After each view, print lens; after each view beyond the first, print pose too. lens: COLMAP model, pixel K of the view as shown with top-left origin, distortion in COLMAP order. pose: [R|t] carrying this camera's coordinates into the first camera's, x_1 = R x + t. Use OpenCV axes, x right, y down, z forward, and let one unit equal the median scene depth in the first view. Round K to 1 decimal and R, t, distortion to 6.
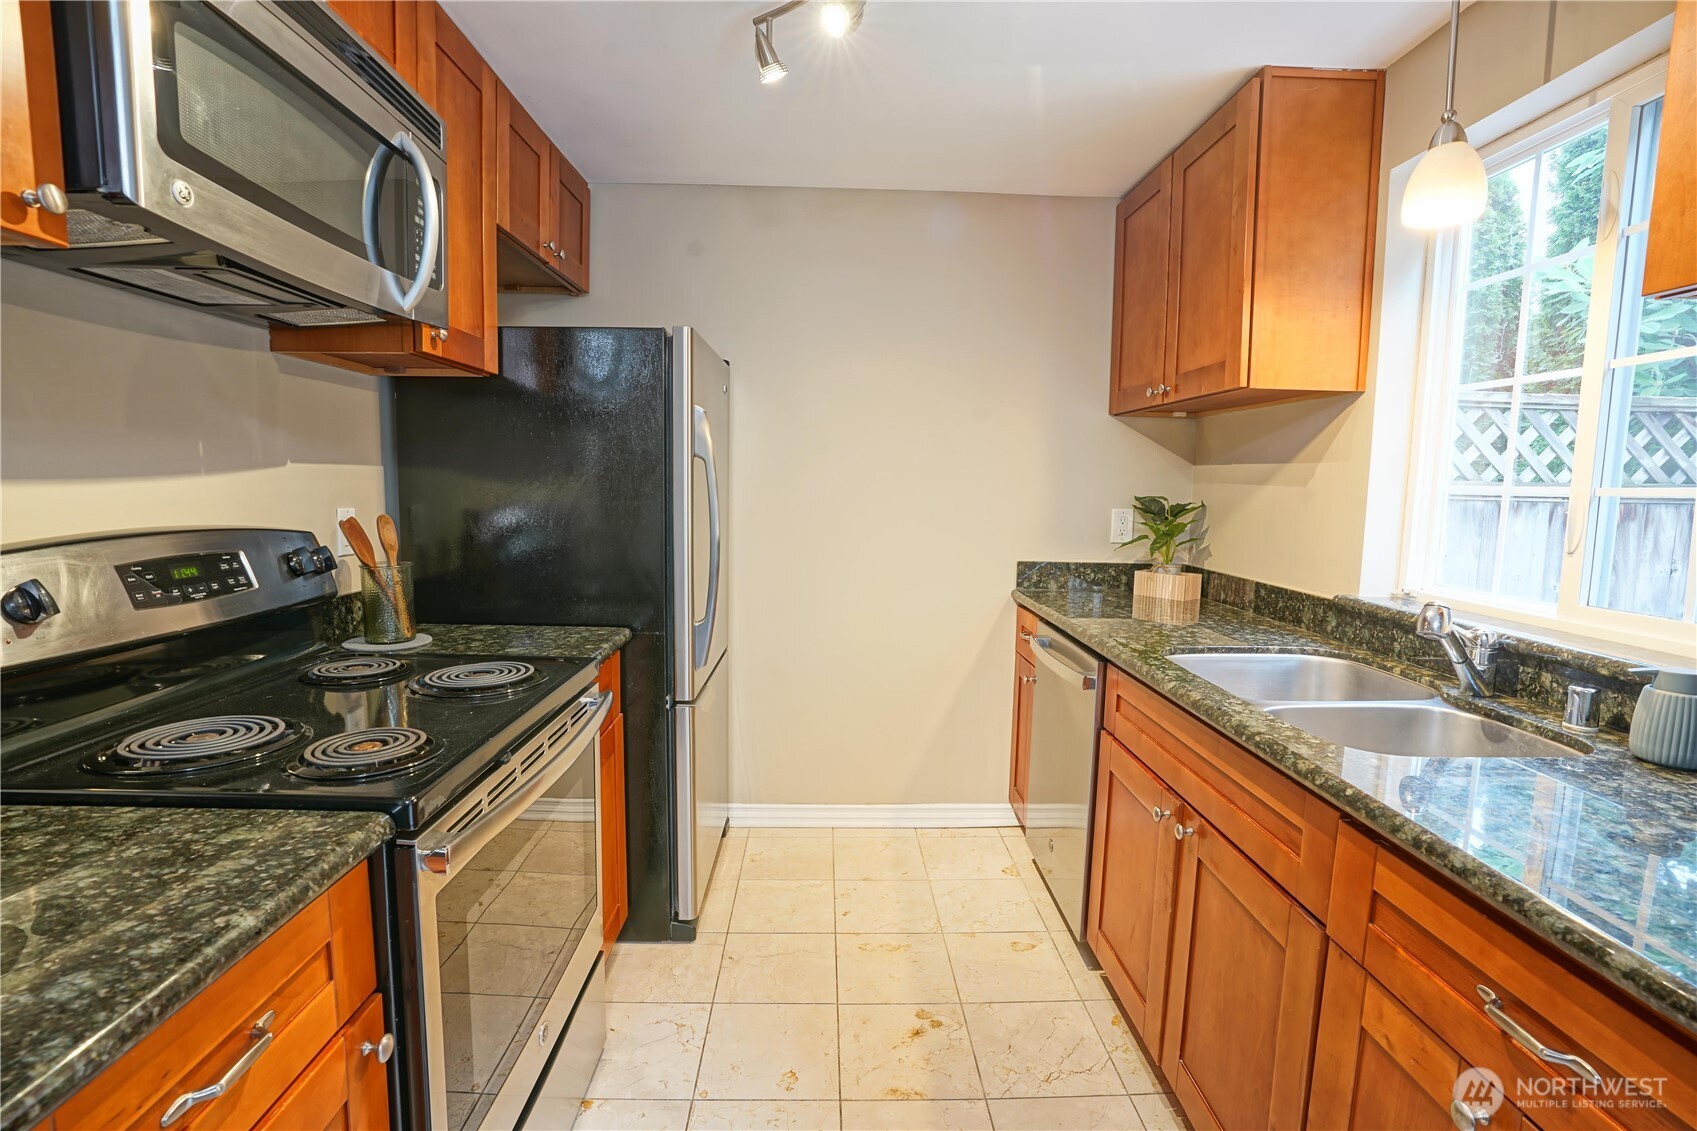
lens RADIAL K [[780.0, 0, 843.4], [0, 780.0, 563.0], [0, 0, 1]] dist [-0.036836, 0.002827]
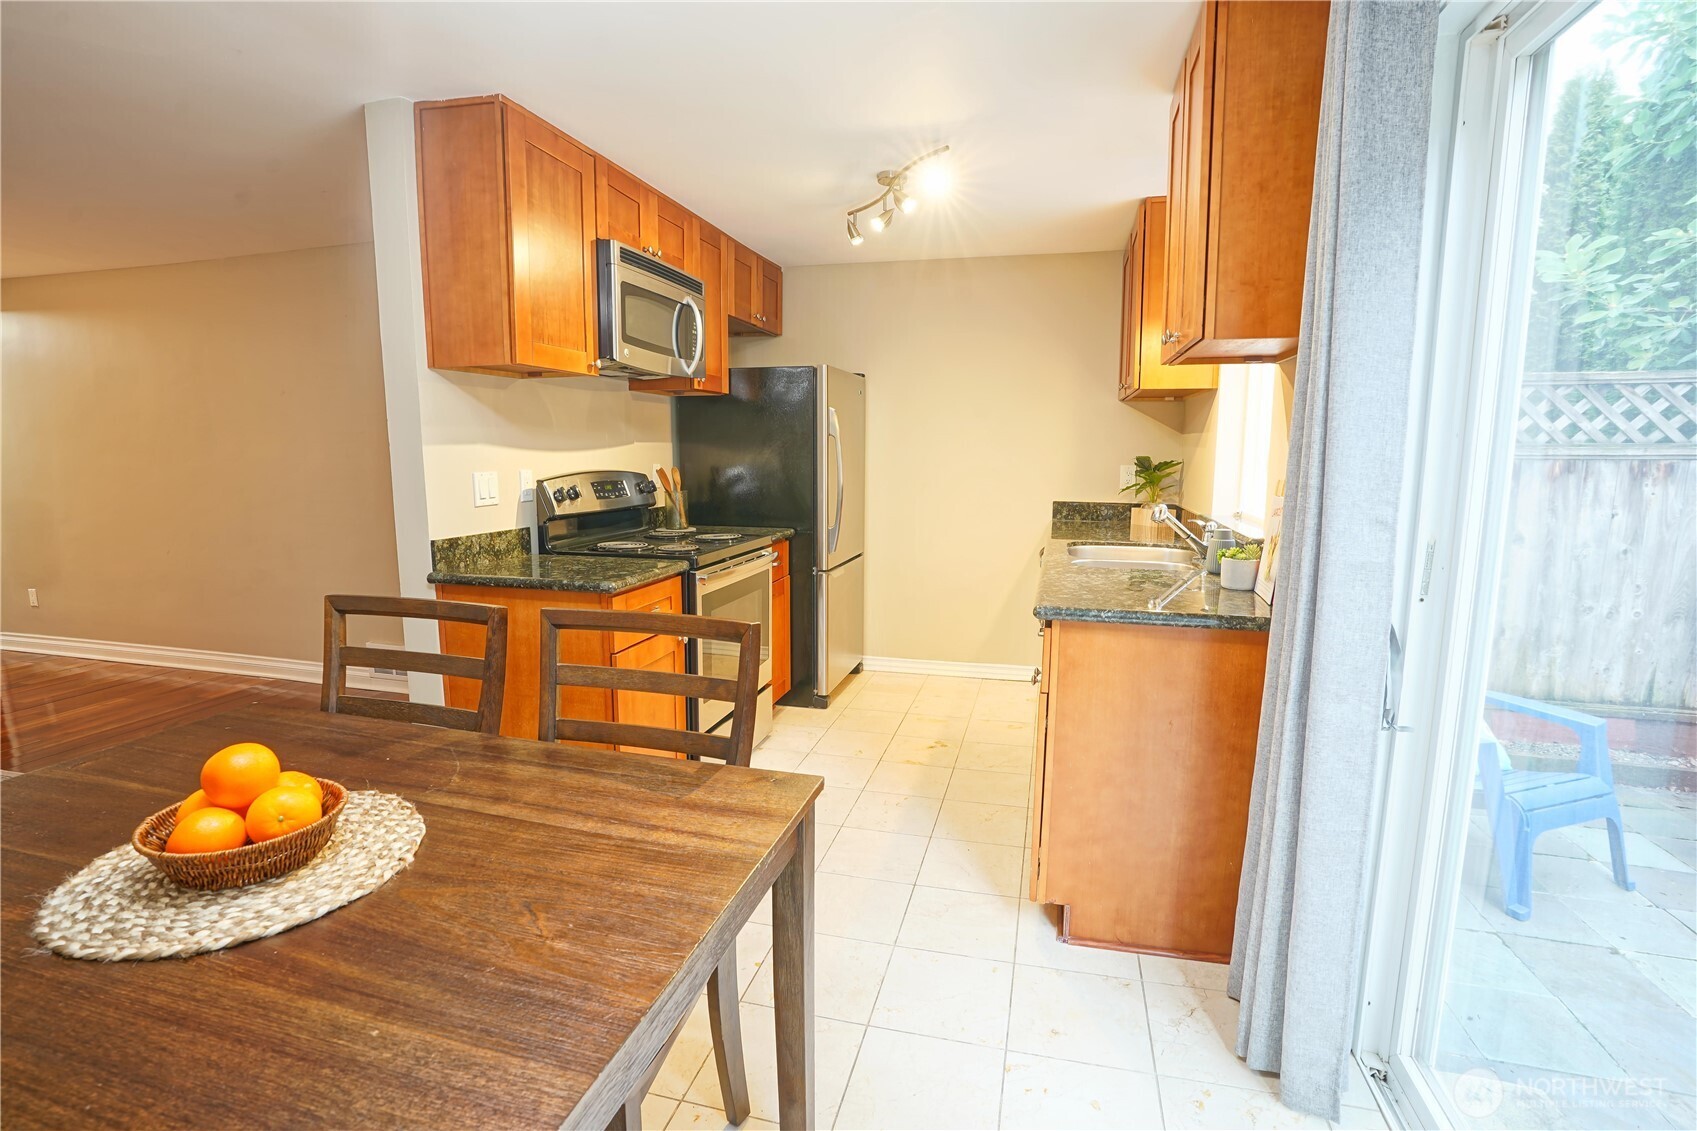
lens RADIAL K [[780.0, 0, 851.9], [0, 780.0, 560.2], [0, 0, 1]] dist [-0.036836, 0.002827]
pose [[0.963220, 0.026365, -0.267419, 0.365562], [-0.016920, 0.999151, 0.037560, 0.088115], [0.268182, -0.031654, 0.962848, -0.770376]]
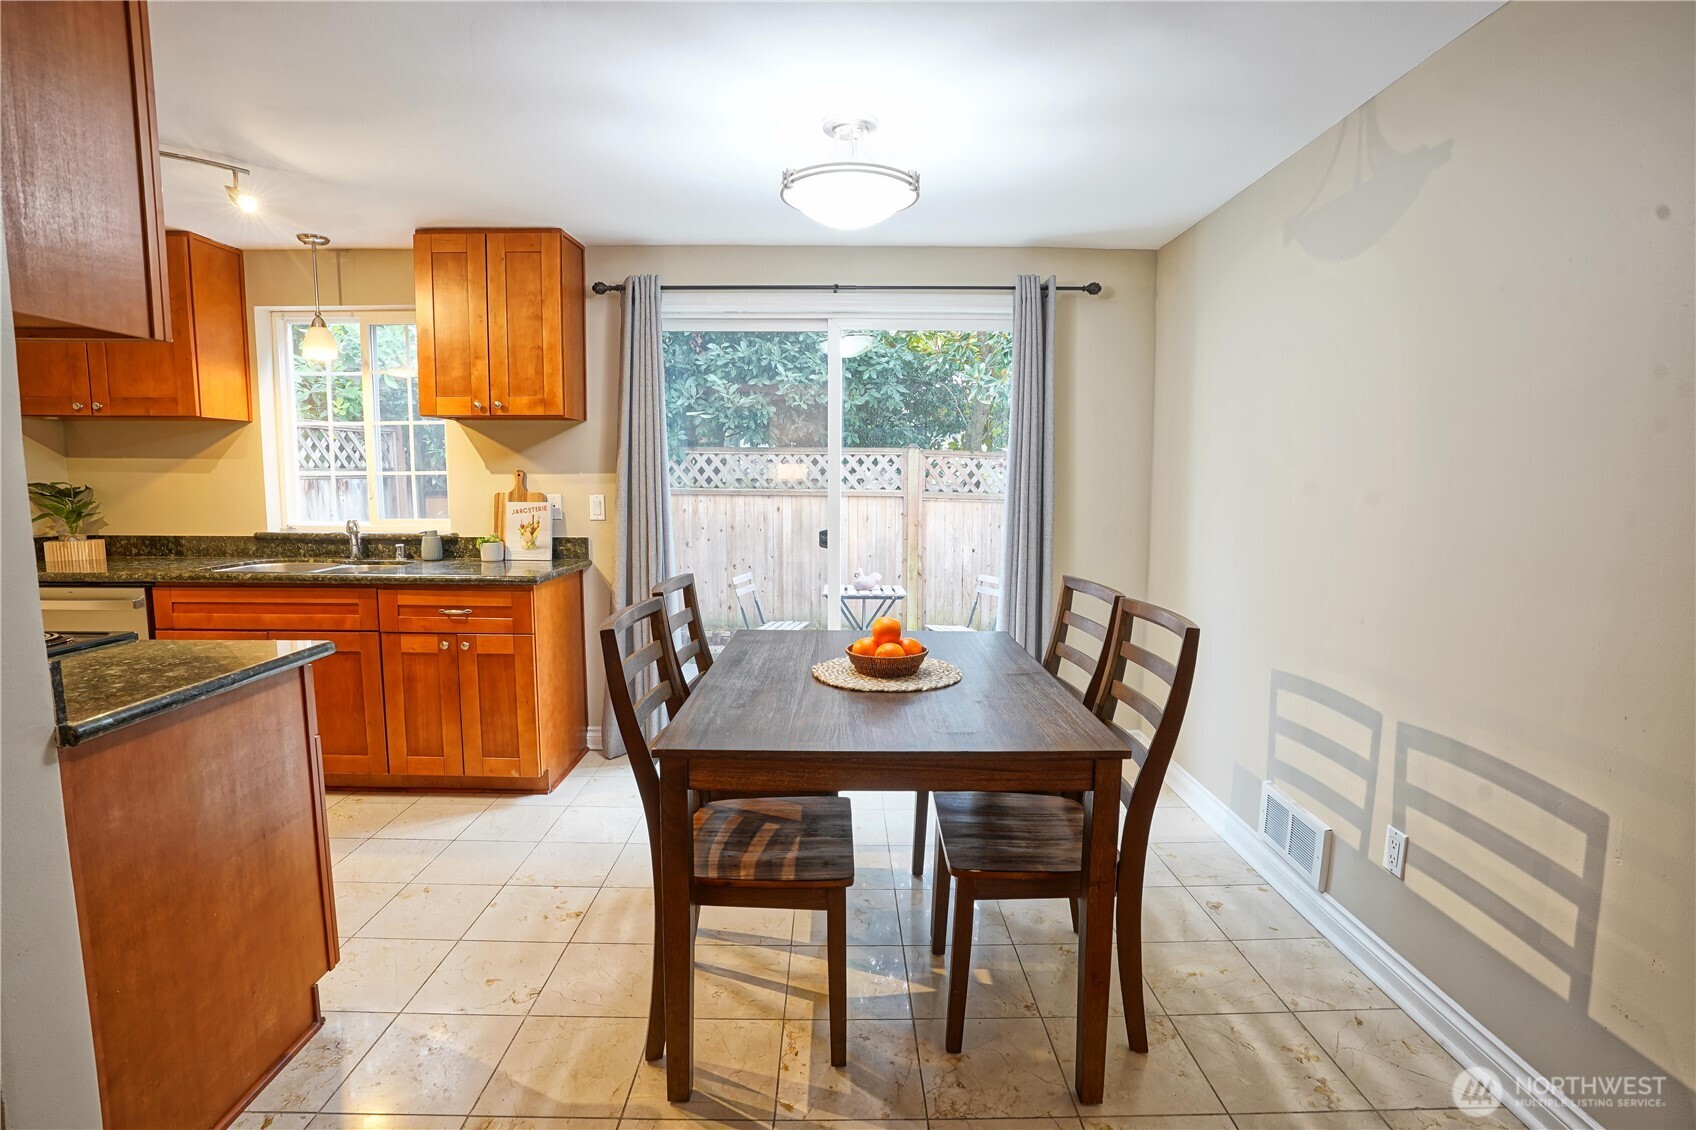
lens RADIAL K [[779.5, 0, 842.4], [0, 779.5, 562.7], [0, 0, 1]] dist [-0.036836, 0.002827]
pose [[0.021731, -0.122413, 0.992241, -1.078768], [0.097628, 0.987992, 0.119751, 0.030749], [-0.994986, 0.094268, 0.033421, -0.419419]]
